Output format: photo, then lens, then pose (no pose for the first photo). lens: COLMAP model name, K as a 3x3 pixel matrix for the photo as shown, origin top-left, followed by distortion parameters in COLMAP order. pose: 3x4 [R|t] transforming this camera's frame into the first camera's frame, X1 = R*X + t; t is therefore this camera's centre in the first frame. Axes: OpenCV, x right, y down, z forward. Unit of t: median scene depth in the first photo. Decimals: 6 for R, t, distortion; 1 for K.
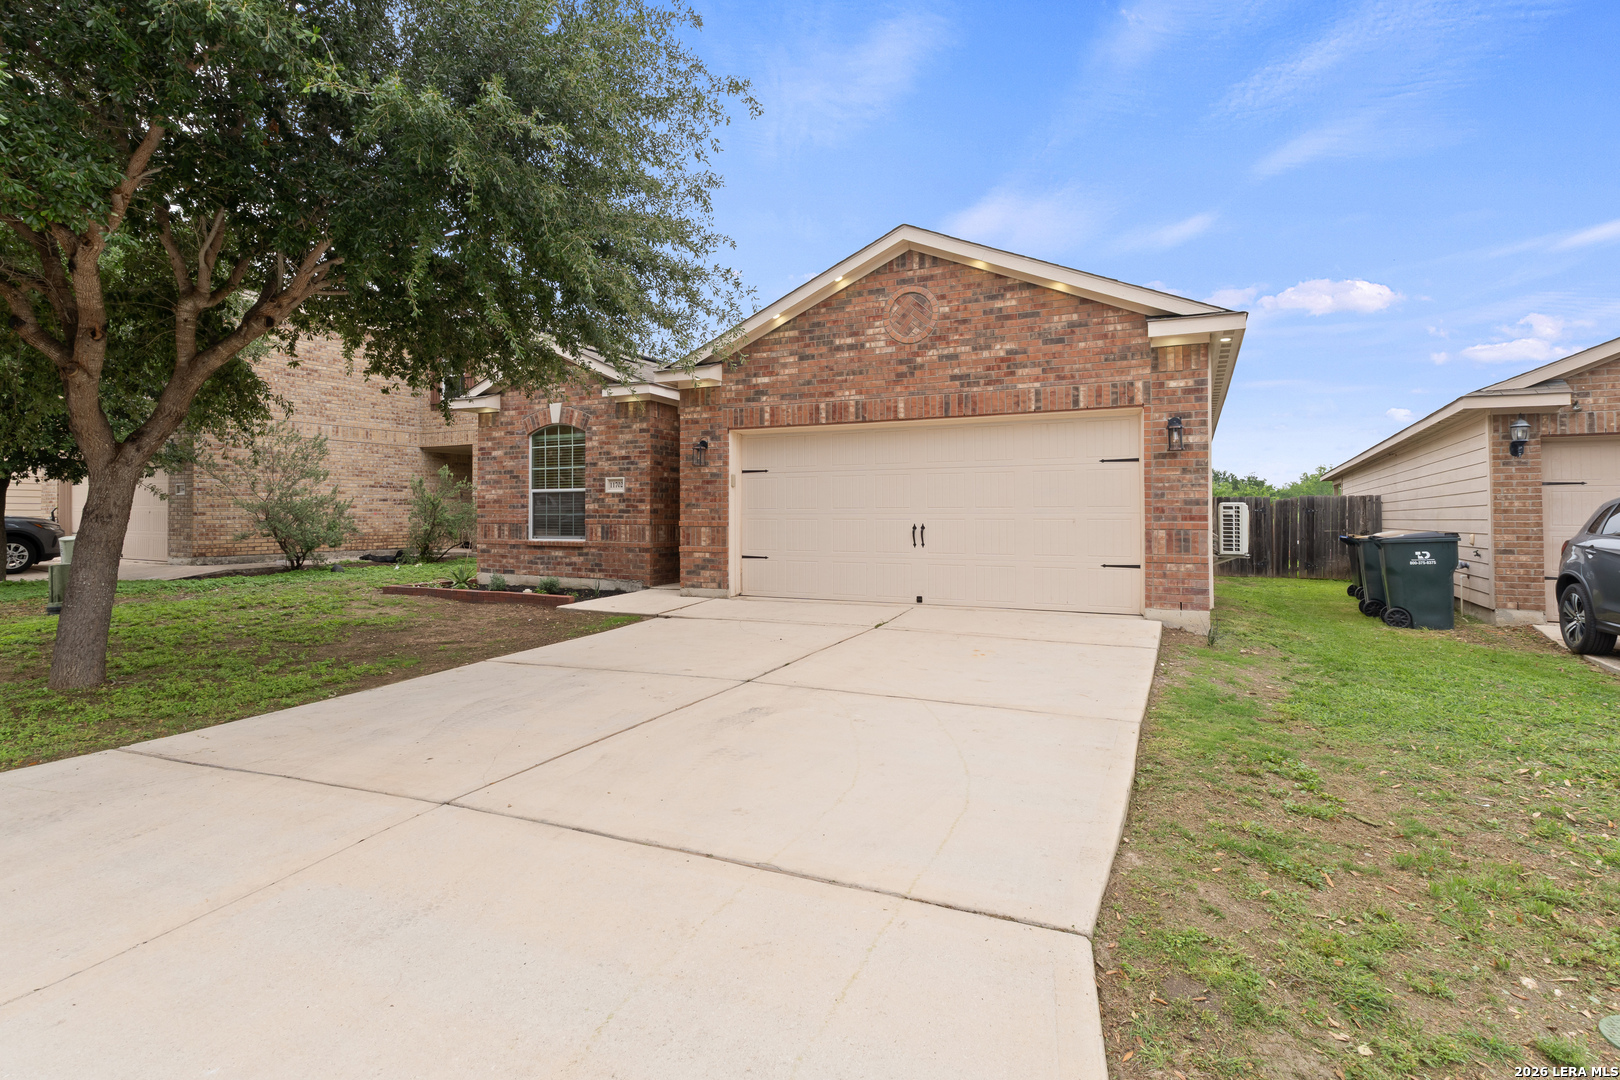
lens RADIAL K [[776.4, 0, 811.3], [0, 776.4, 528.3], [0, 0, 1]] dist [0.003068, -0.001104]
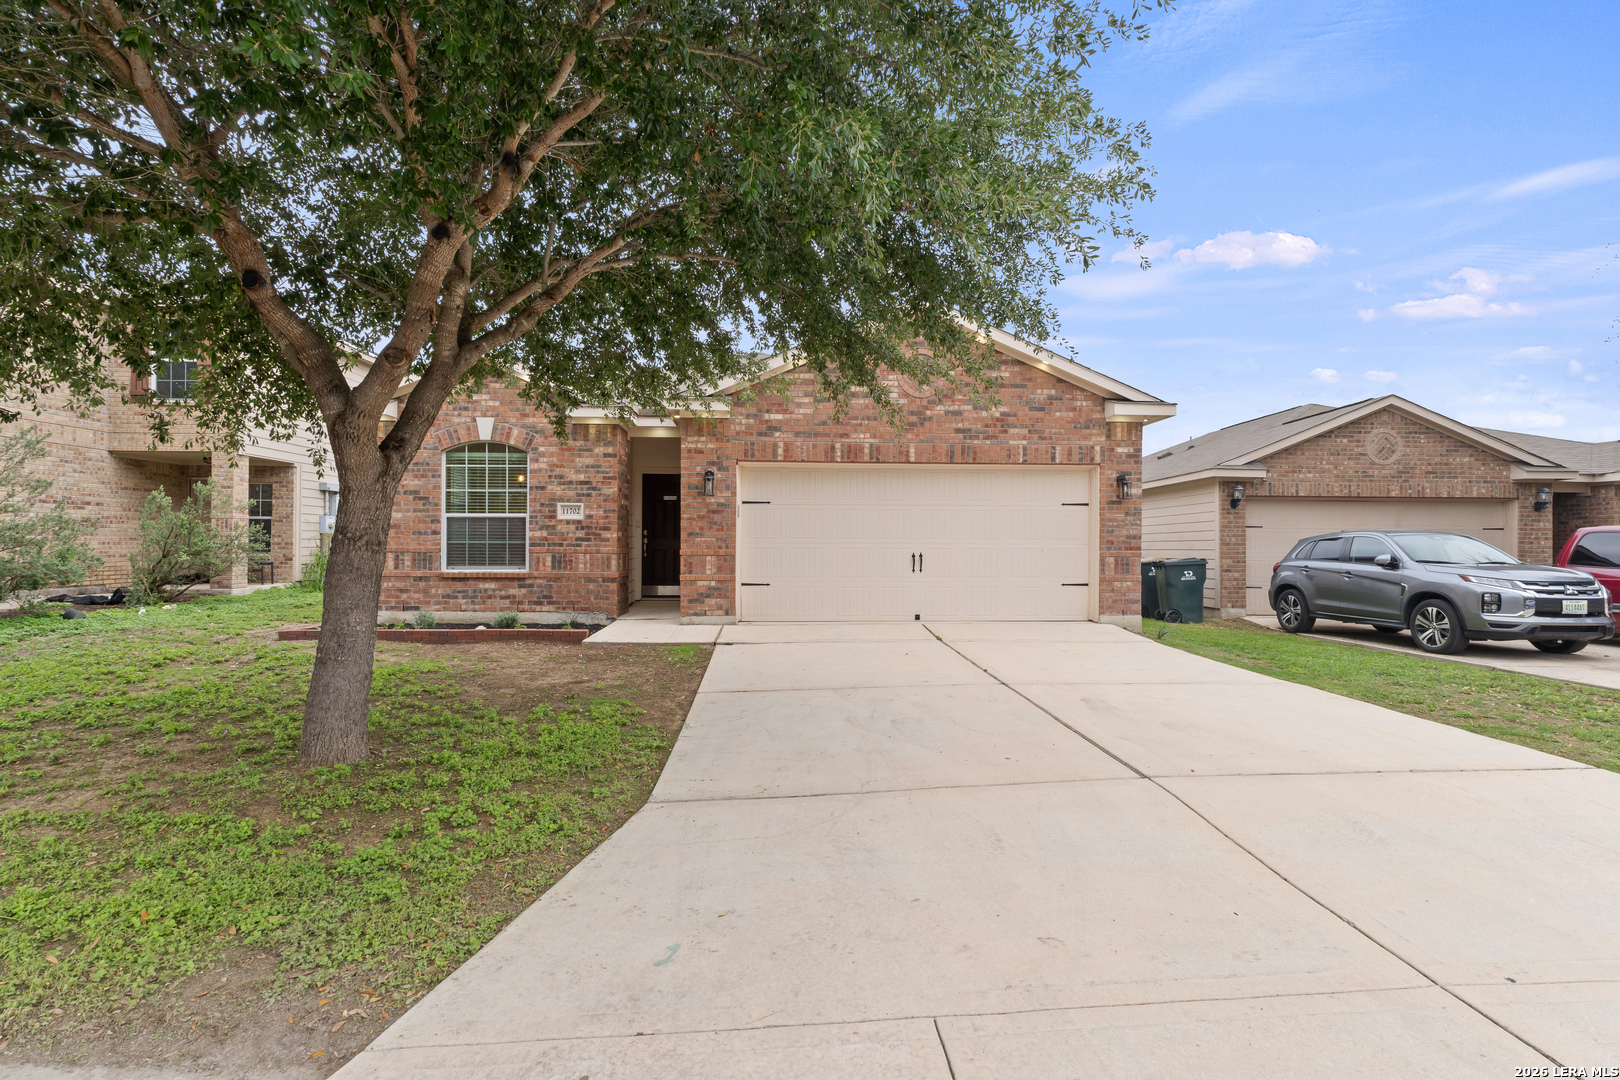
lens RADIAL K [[776.4, 0, 769.3], [0, 776.4, 569.9], [0, 0, 1]] dist [0.003068, -0.001104]
pose [[0.880890, -0.010866, 0.473197, -0.610145], [0.002967, 0.999844, 0.017436, -0.000773], [-0.473312, -0.013955, 0.880784, 0.074370]]
